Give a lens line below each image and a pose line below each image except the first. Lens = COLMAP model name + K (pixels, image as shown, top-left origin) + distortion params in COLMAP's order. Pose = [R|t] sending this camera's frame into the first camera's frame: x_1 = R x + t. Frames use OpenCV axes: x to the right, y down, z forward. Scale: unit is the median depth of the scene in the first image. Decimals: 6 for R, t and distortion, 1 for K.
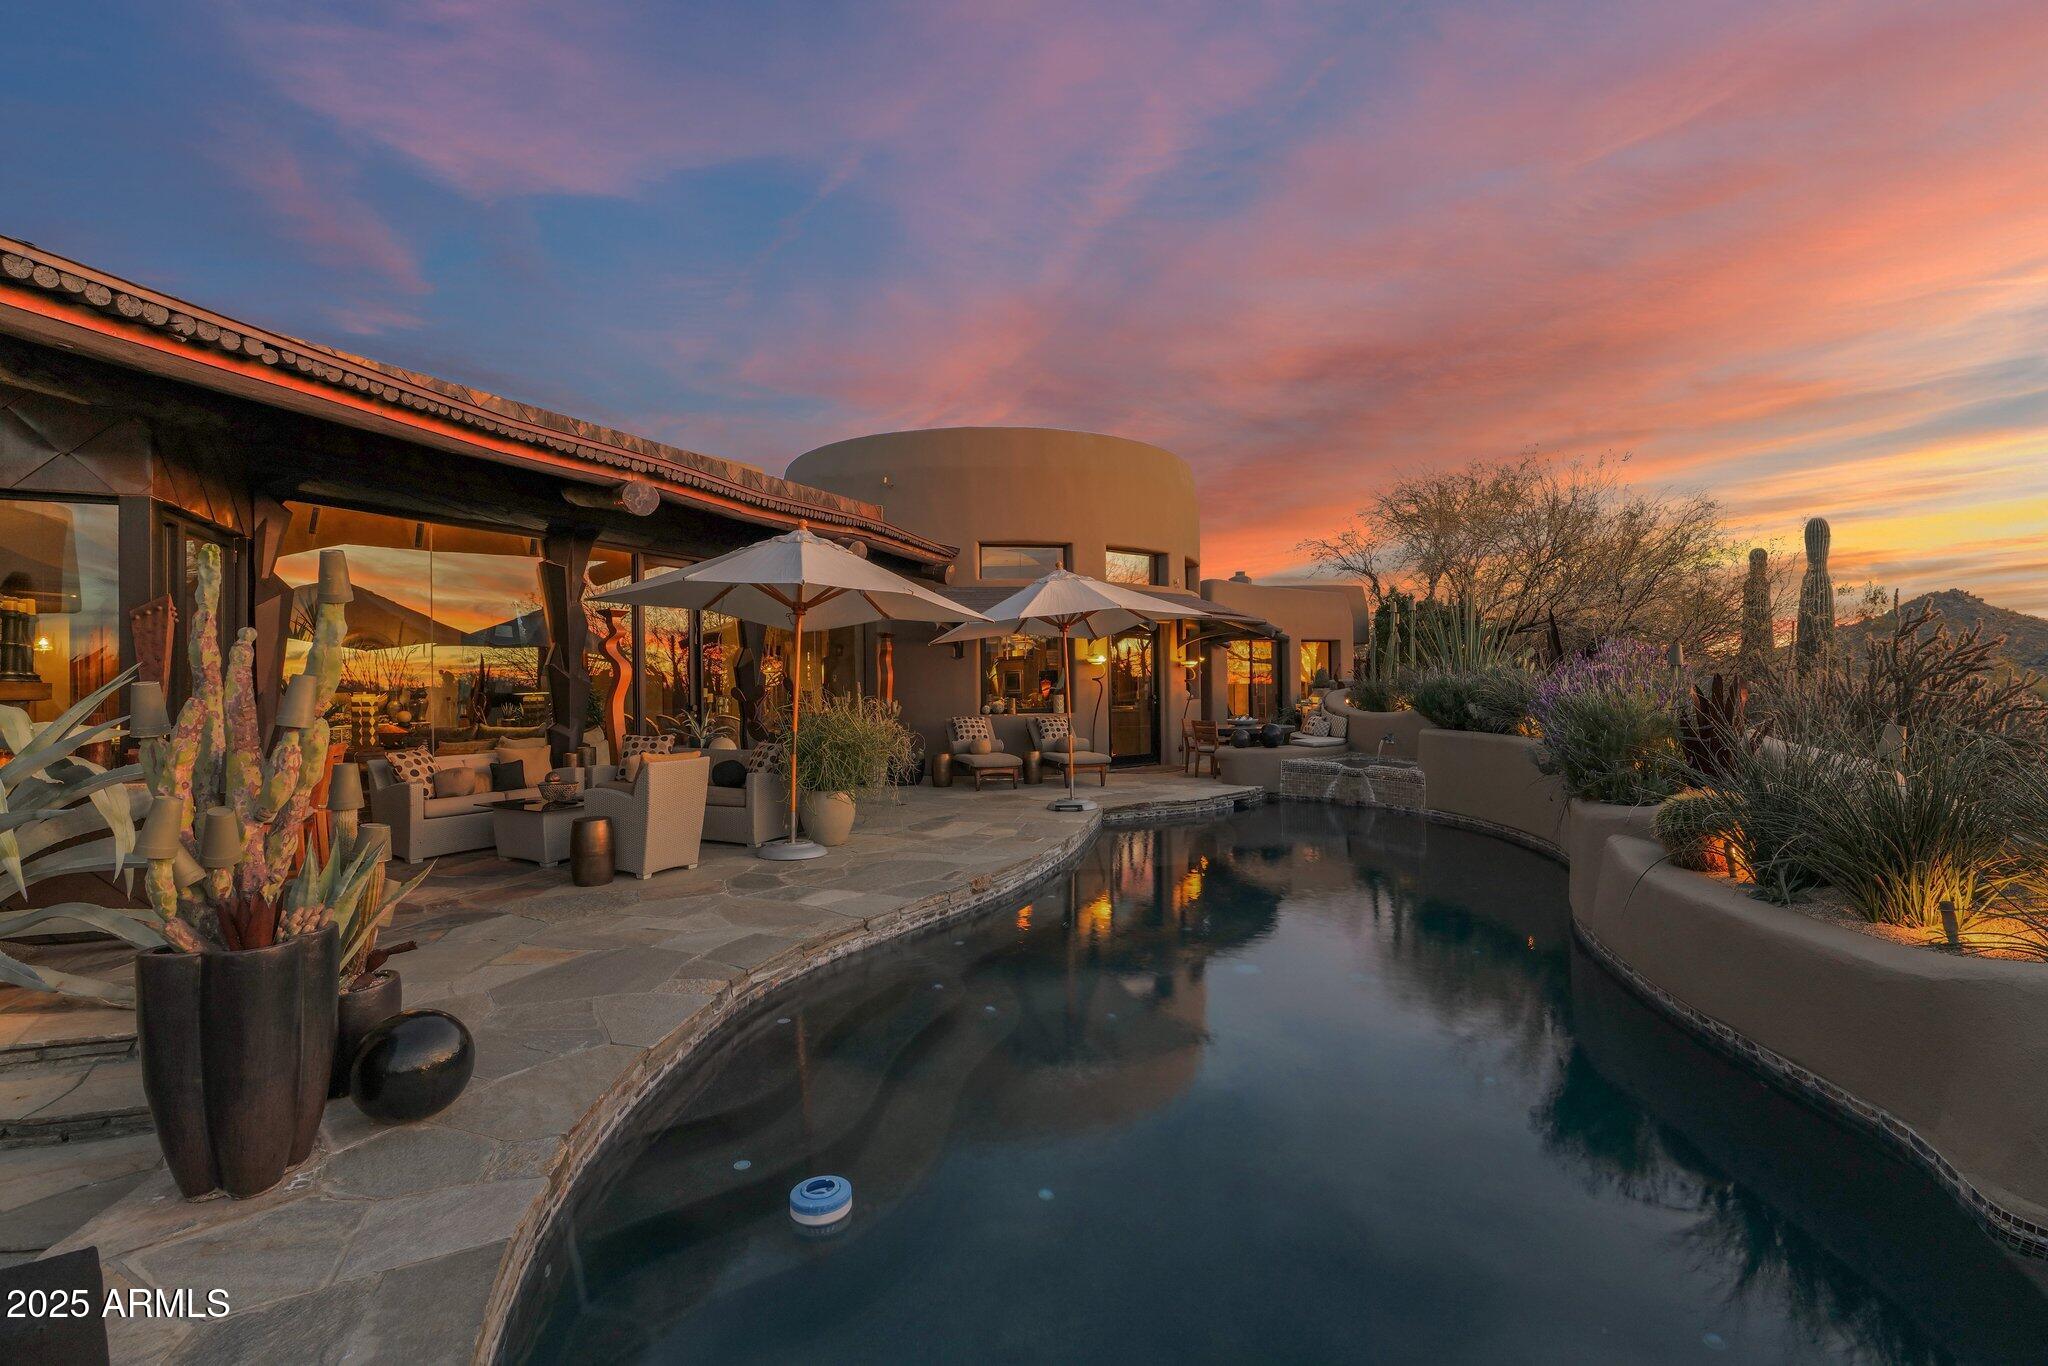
lens RADIAL K [[938.6, 0, 1024.0], [0, 938.6, 683.0], [0, 0, 1]] dist [-0.019648, 0.000661]
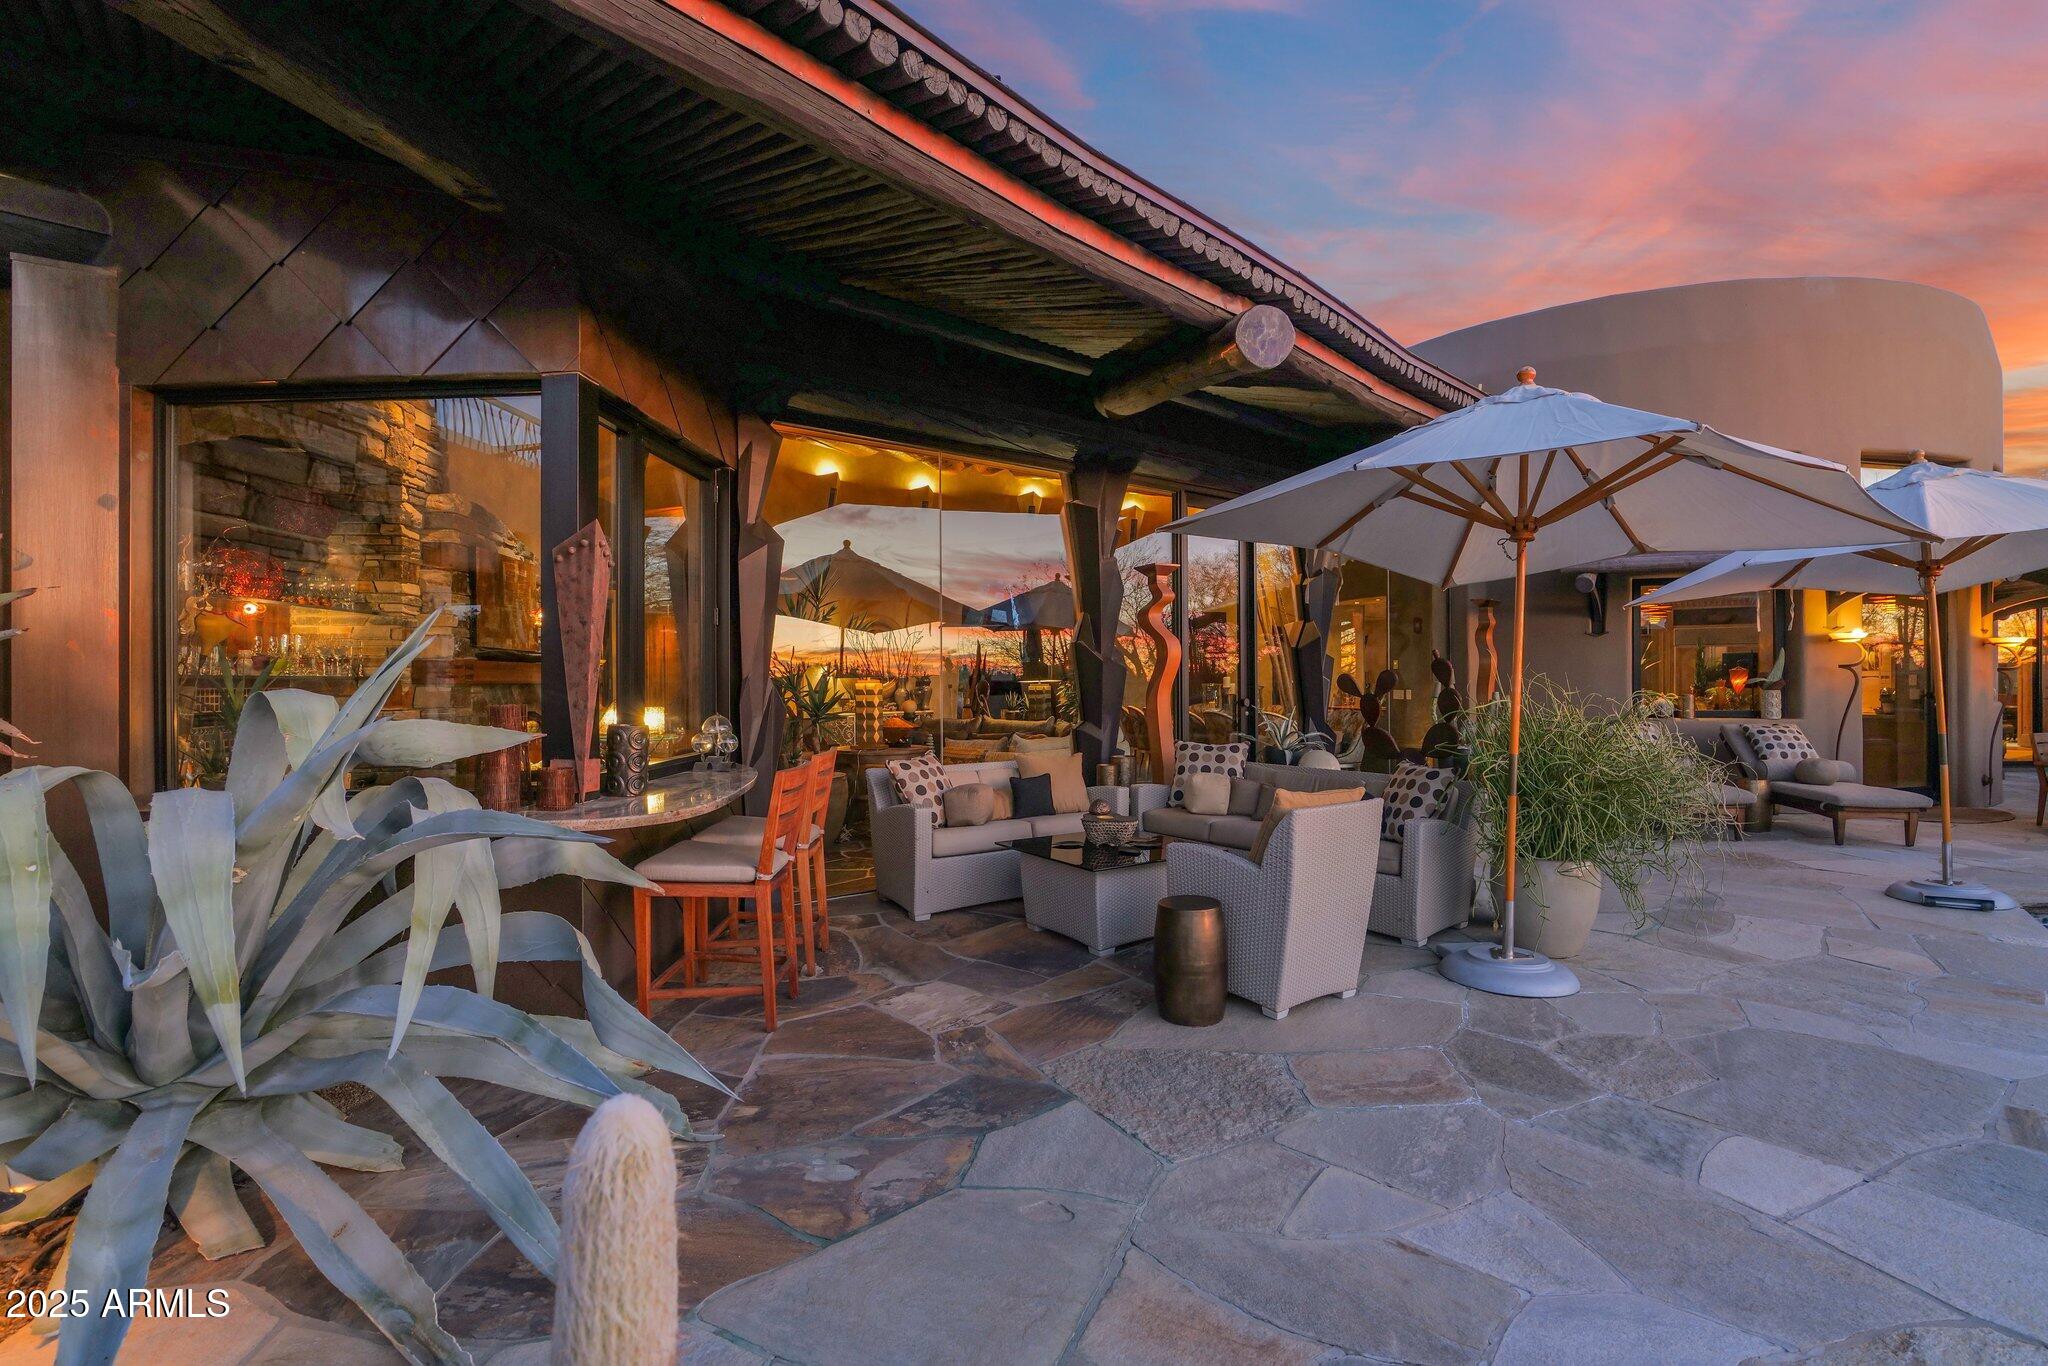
lens RADIAL K [[938.6, 0, 1024.0], [0, 938.6, 683.0], [0, 0, 1]] dist [-0.019648, 0.000661]
pose [[0.892697, 0.008937, -0.450568, -0.223832], [-0.004659, 0.999933, 0.010603, 0.005367], [0.450633, -0.007366, 0.892679, 0.338104]]
